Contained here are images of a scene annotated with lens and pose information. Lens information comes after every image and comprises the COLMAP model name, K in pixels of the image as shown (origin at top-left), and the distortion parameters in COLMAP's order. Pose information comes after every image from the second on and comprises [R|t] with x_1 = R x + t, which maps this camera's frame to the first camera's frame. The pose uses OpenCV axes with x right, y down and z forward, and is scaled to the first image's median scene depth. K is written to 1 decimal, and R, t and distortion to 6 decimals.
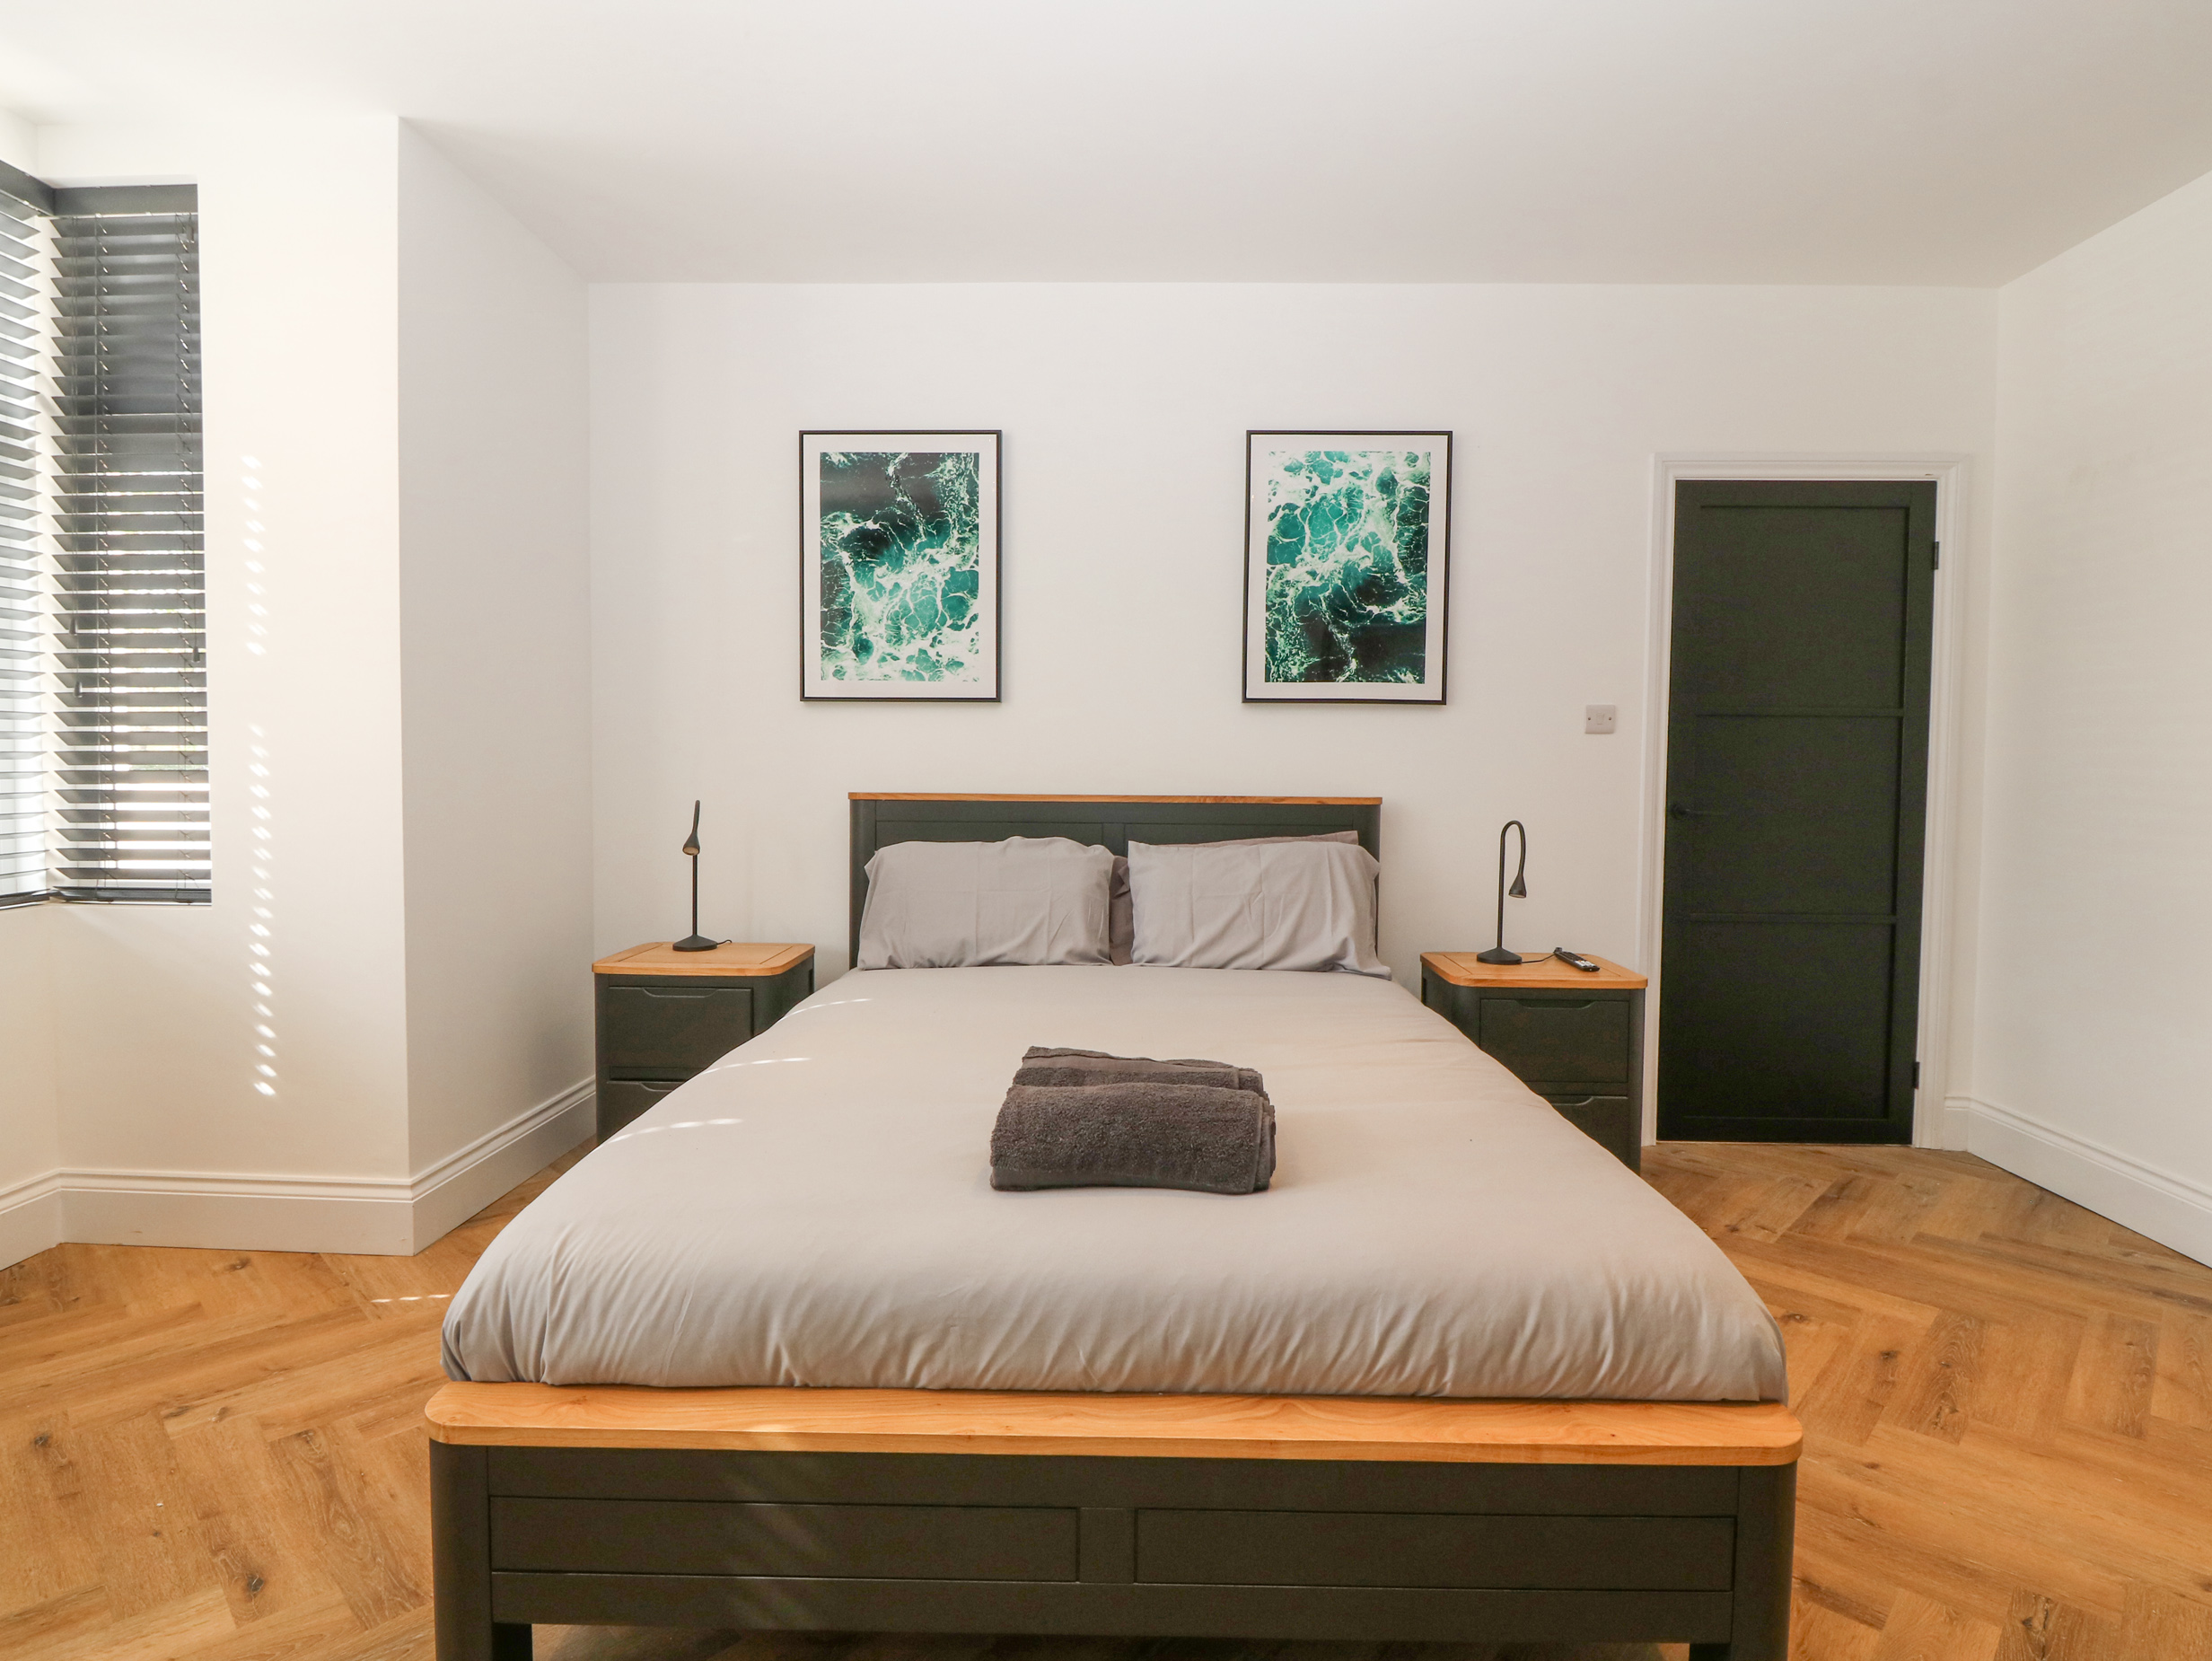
lens RADIAL K [[1163.1, 0, 1106.6], [0, 1163.1, 823.2], [0, 0, 1]] dist [-0.000789, -0.010238]
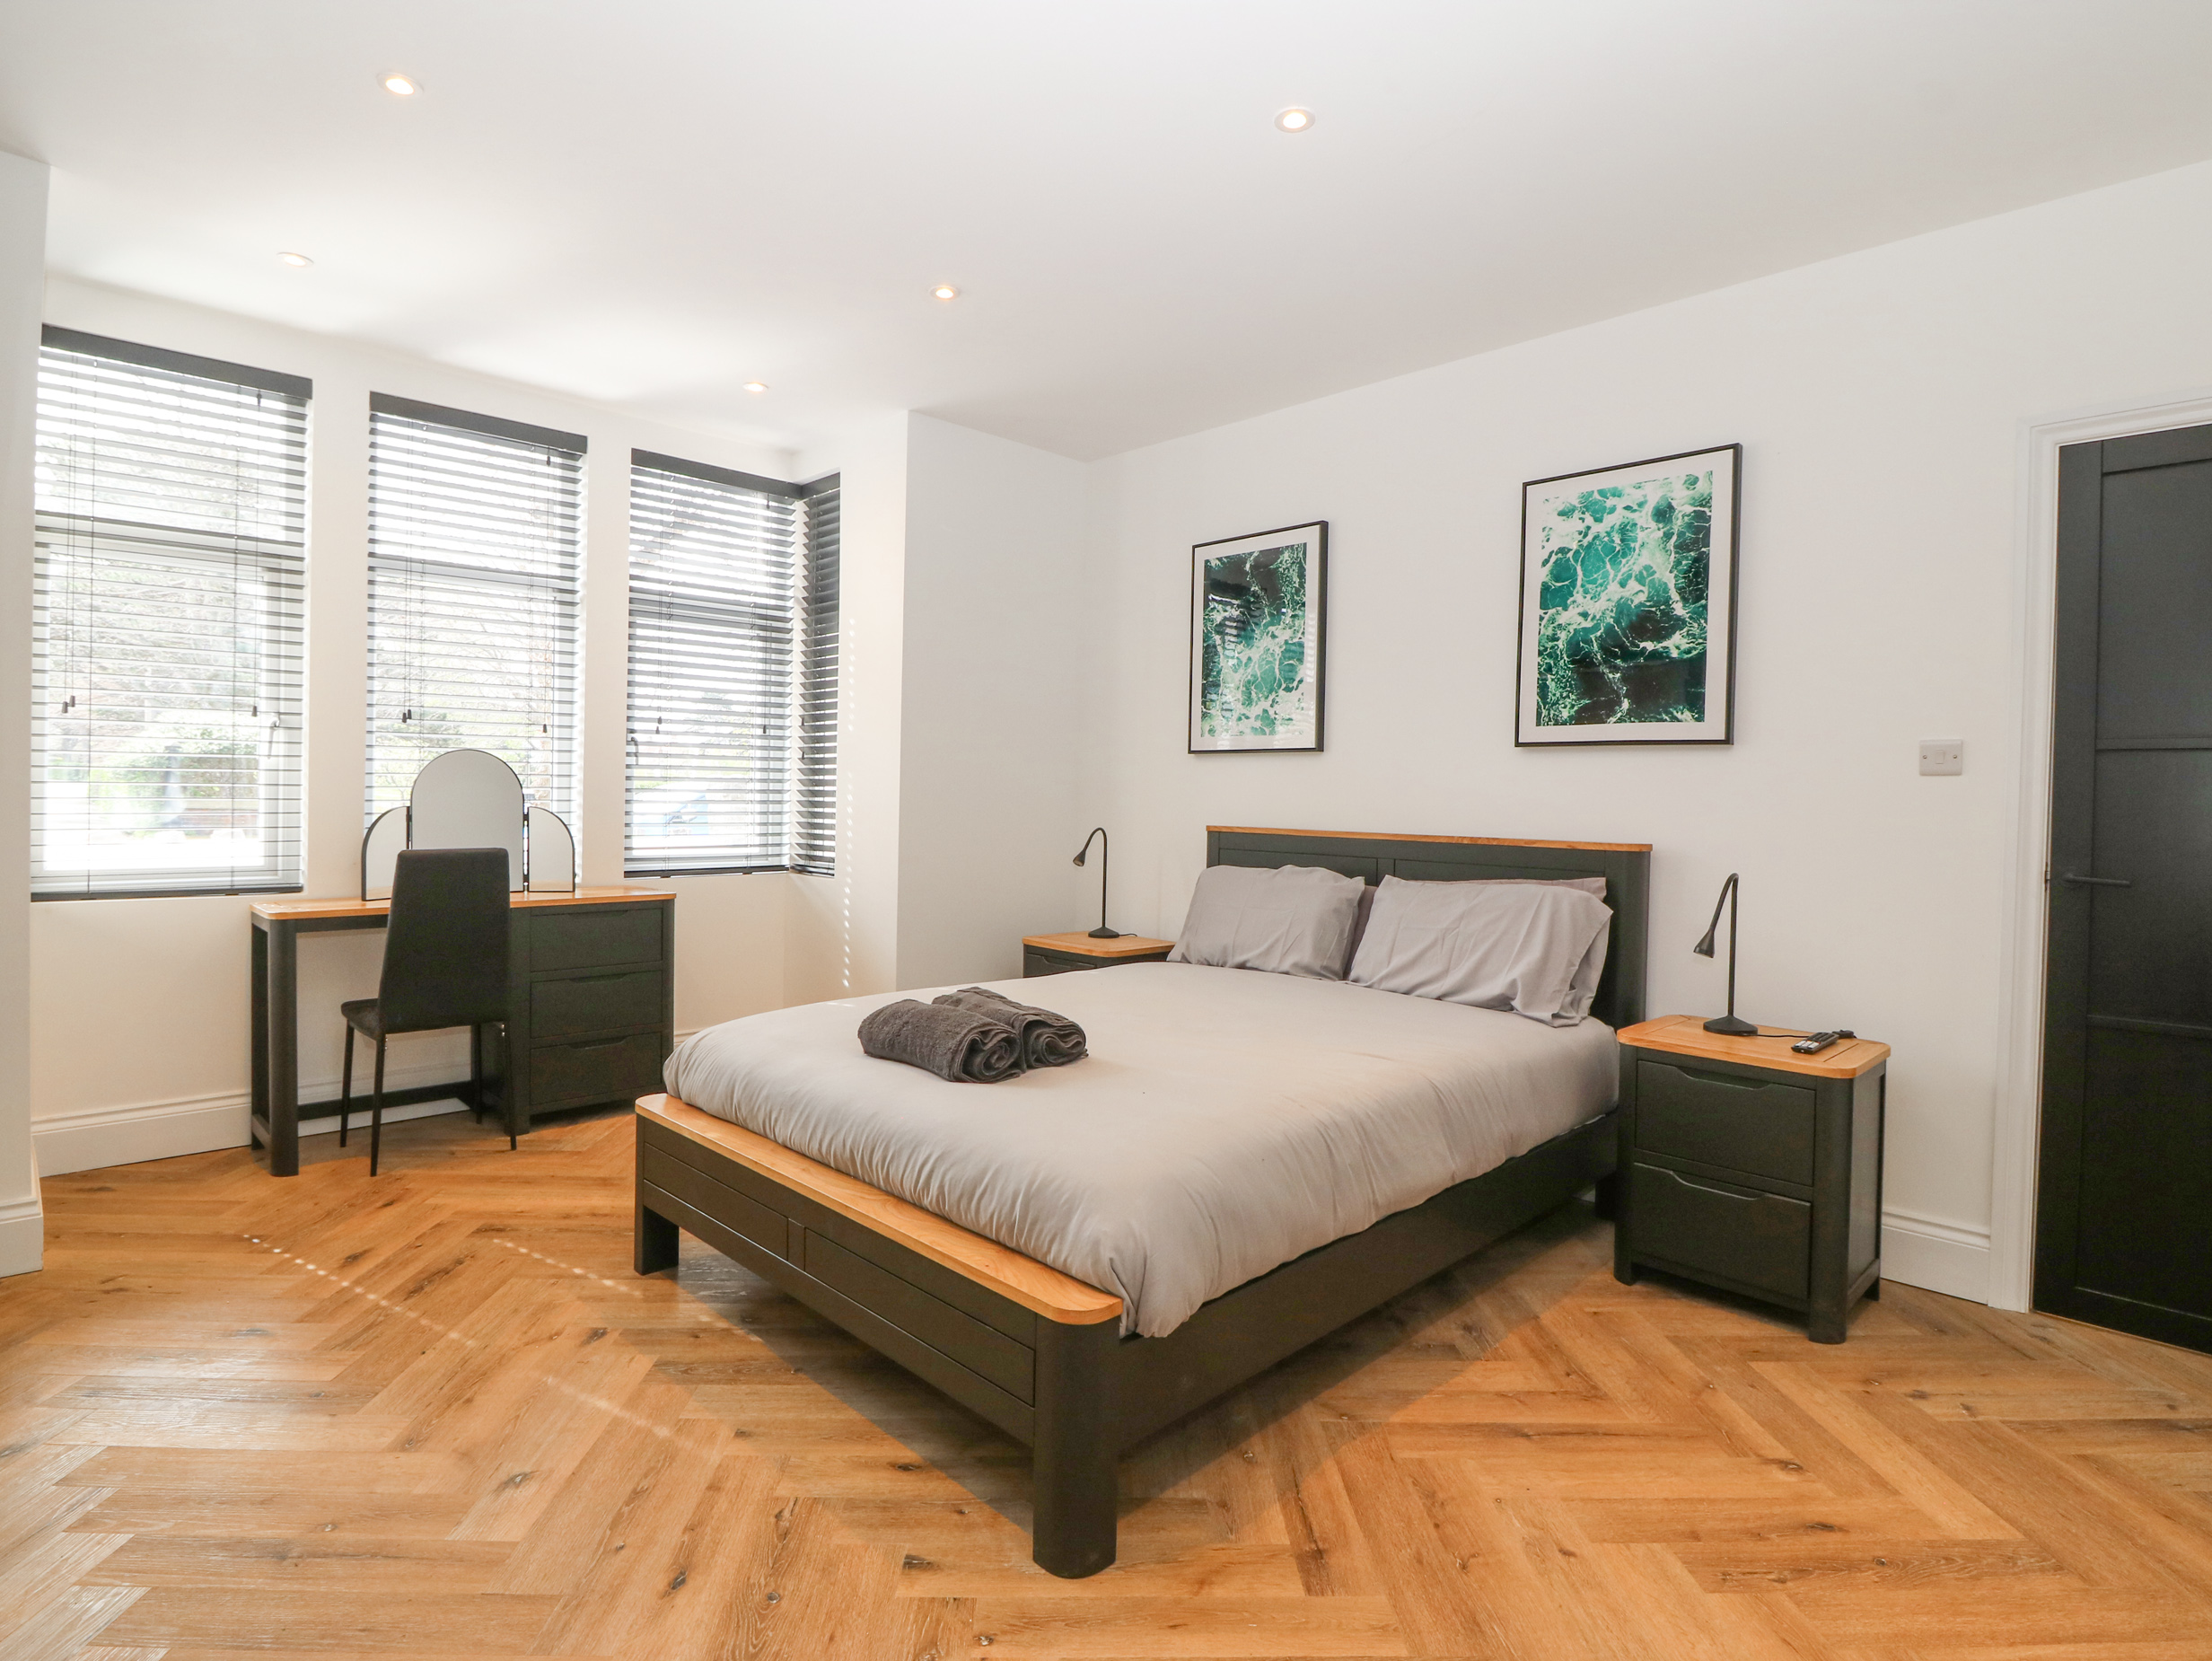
lens RADIAL K [[1163.1, 0, 1101.2], [0, 1163.1, 826.2], [0, 0, 1]] dist [-0.000789, -0.010238]
pose [[0.712514, 0.024225, -0.701240, 0.580437], [-0.051260, 0.998530, -0.017589, 0.002453], [0.699783, 0.048478, 0.712708, 0.021190]]
